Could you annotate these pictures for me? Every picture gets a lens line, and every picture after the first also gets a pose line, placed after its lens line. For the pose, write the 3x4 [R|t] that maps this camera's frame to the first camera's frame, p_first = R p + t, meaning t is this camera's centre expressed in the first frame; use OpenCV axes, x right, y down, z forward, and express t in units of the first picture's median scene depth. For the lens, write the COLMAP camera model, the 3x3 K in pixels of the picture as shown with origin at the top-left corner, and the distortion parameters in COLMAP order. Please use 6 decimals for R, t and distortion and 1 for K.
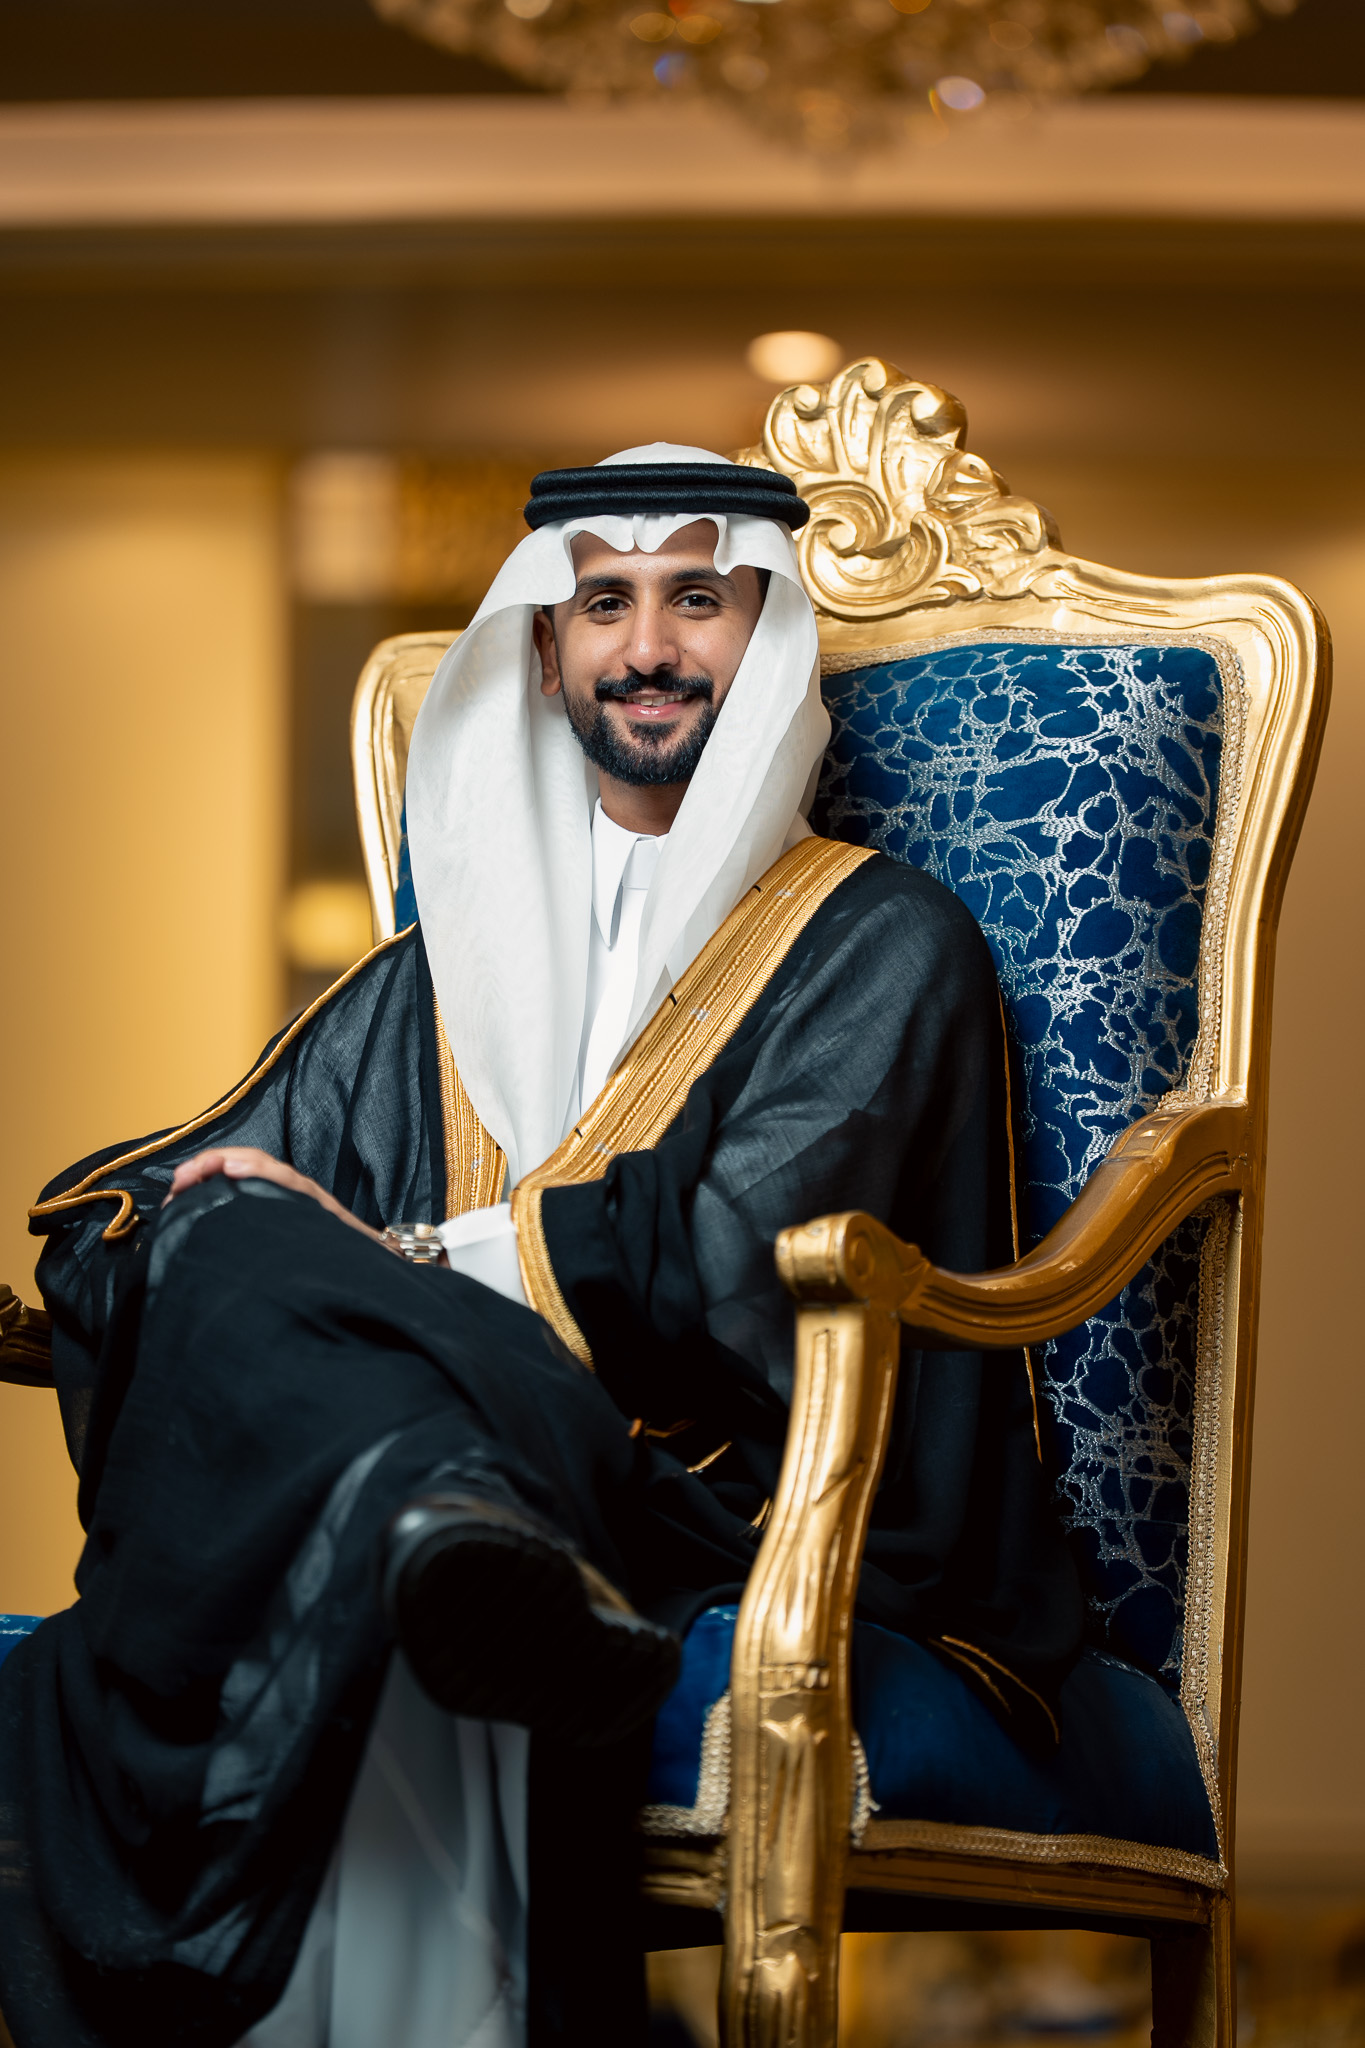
lens RADIAL K [[8944.8, 0, 662.3], [0, 8944.8, 1033.1], [0, 0, 1]] dist [0.165774, 0.000000]
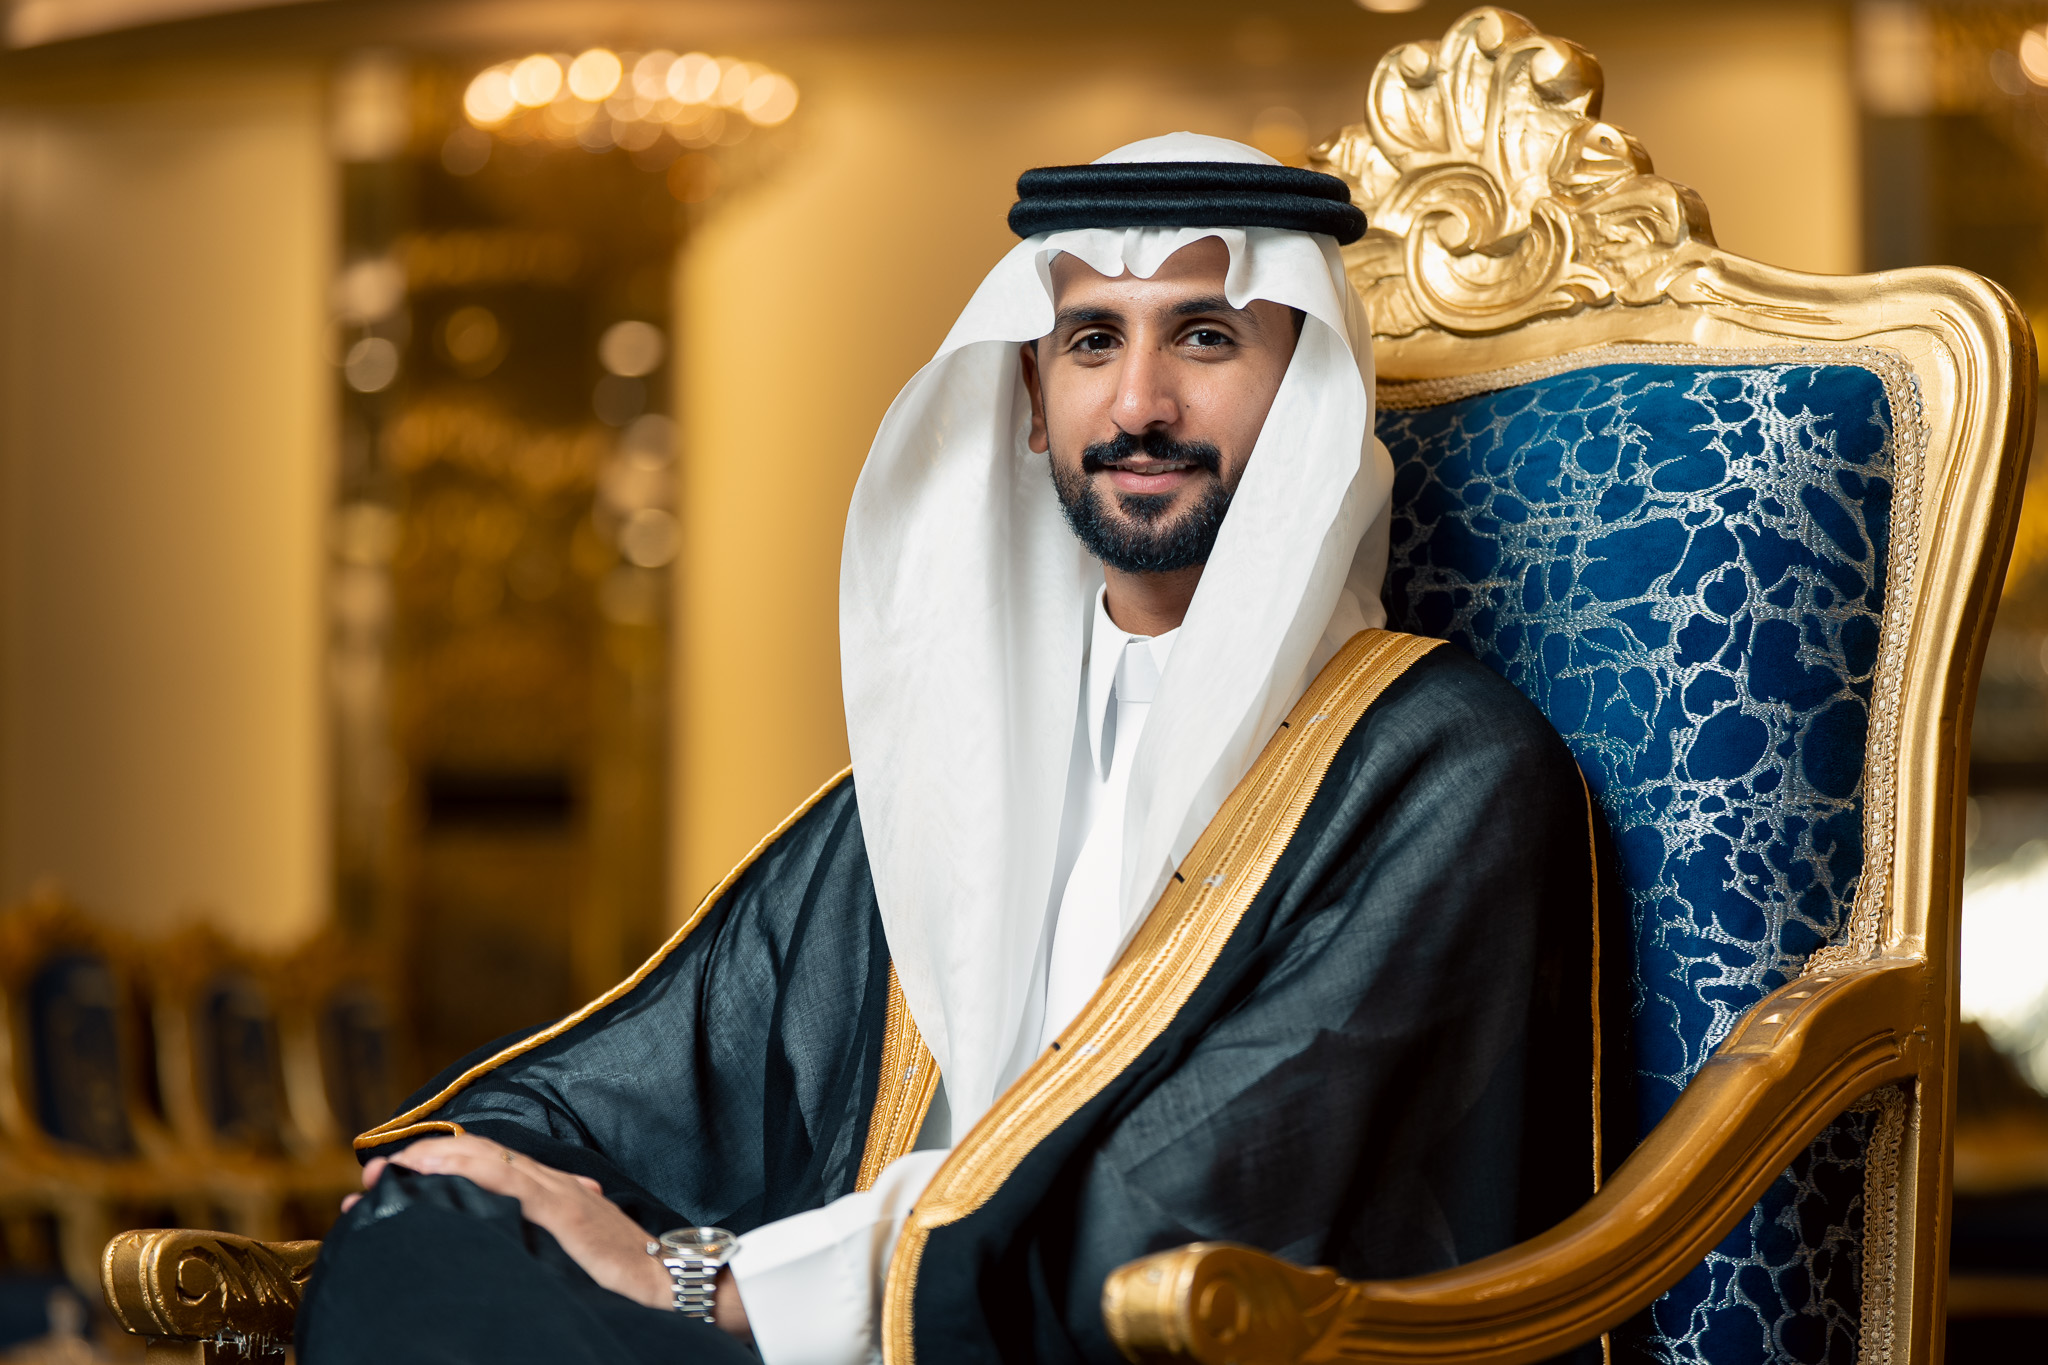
lens RADIAL K [[5539.9, 0, 1003.2], [0, 5539.9, 675.2], [0, 0, 1]] dist [0.041444, 0.000000]
pose [[0.972814, -0.025687, -0.230161, 0.098697], [0.038803, 0.997859, 0.052644, -0.044989], [0.228316, -0.060144, 0.971728, 0.517736]]
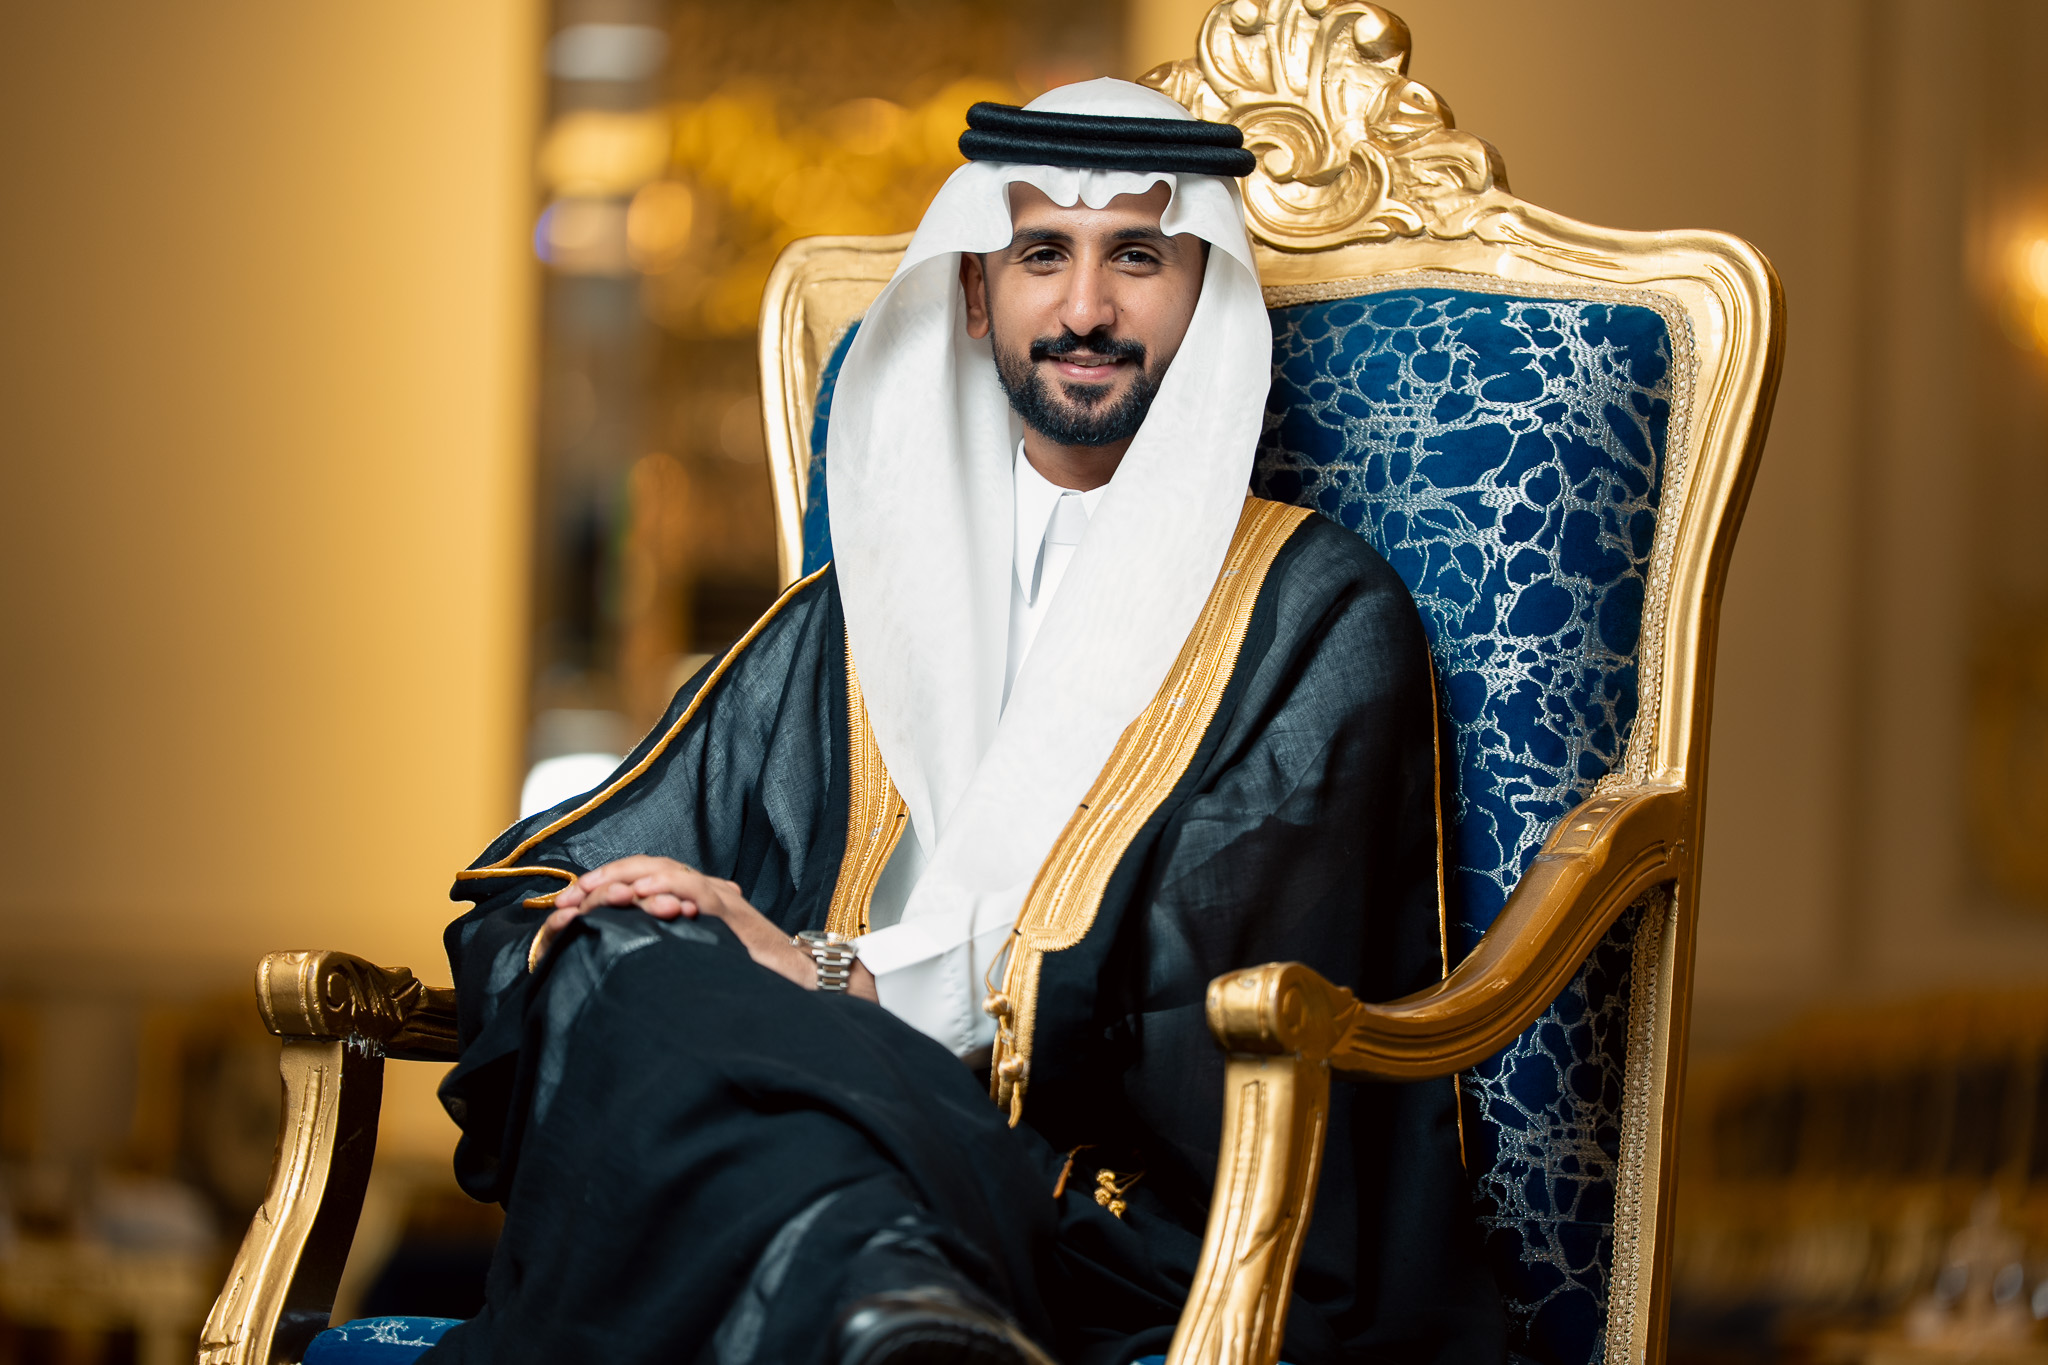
lens RADIAL K [[10454.9, 0, 1034.9], [0, 10454.9, 681.9], [0, 0, 1]] dist [0.048689, 0.000000]
pose [[0.999696, 0.022121, 0.010900, -0.017665], [-0.022935, 0.996425, 0.081309, -0.093892], [-0.009062, -0.081534, 0.996629, -0.126143]]
